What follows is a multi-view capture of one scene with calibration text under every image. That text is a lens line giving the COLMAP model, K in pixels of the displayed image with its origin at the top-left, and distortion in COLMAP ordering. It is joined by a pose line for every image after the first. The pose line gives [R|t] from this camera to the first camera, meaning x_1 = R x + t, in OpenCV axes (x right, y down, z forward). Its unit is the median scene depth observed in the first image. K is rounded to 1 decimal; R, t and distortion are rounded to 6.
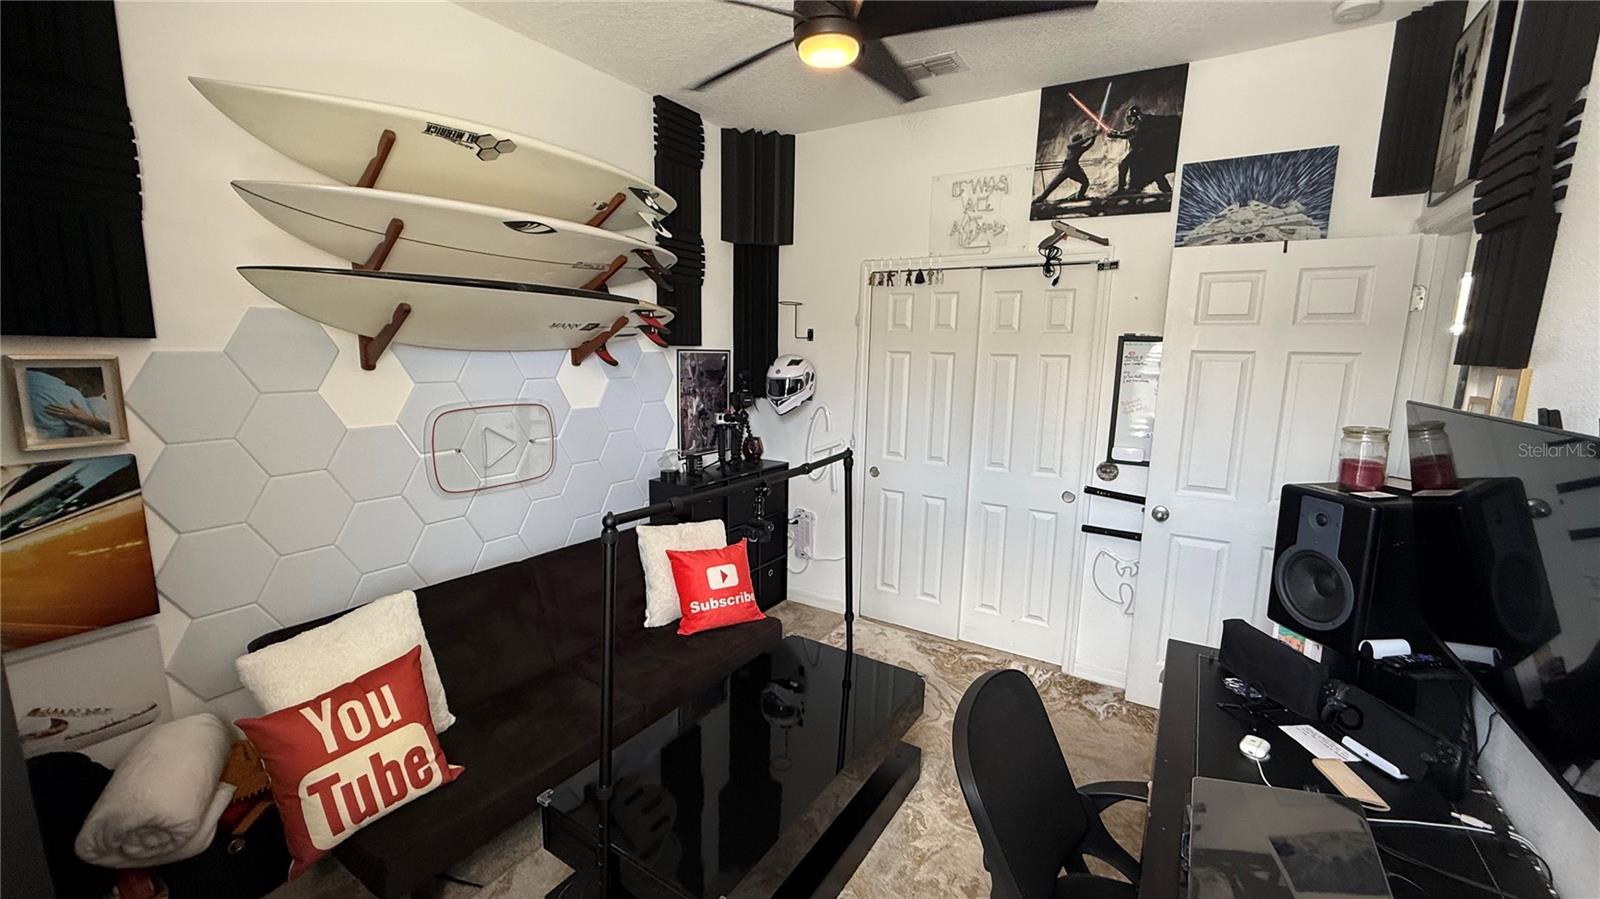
lens RADIAL K [[636.9, 0, 799.5], [0, 636.9, 454.4], [0, 0, 1]] dist [-0.001158, 0.000099]
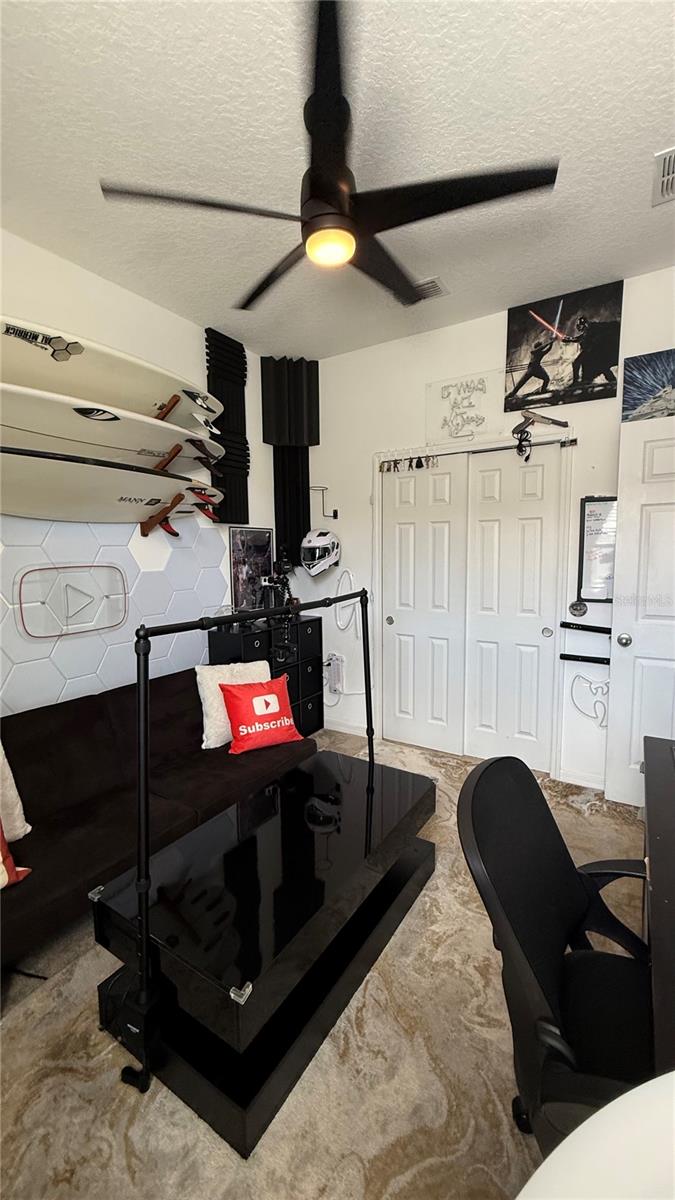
lens RADIAL K [[477.7, 0, 337.3], [0, 477.7, 600.5], [0, 0, 1]] dist [-0.001158, 0.000099]
pose [[0.999501, -0.031495, -0.002563, 0.023943], [0.031273, 0.997546, -0.062634, 0.056256], [0.004529, 0.062523, 0.998033, 0.082585]]
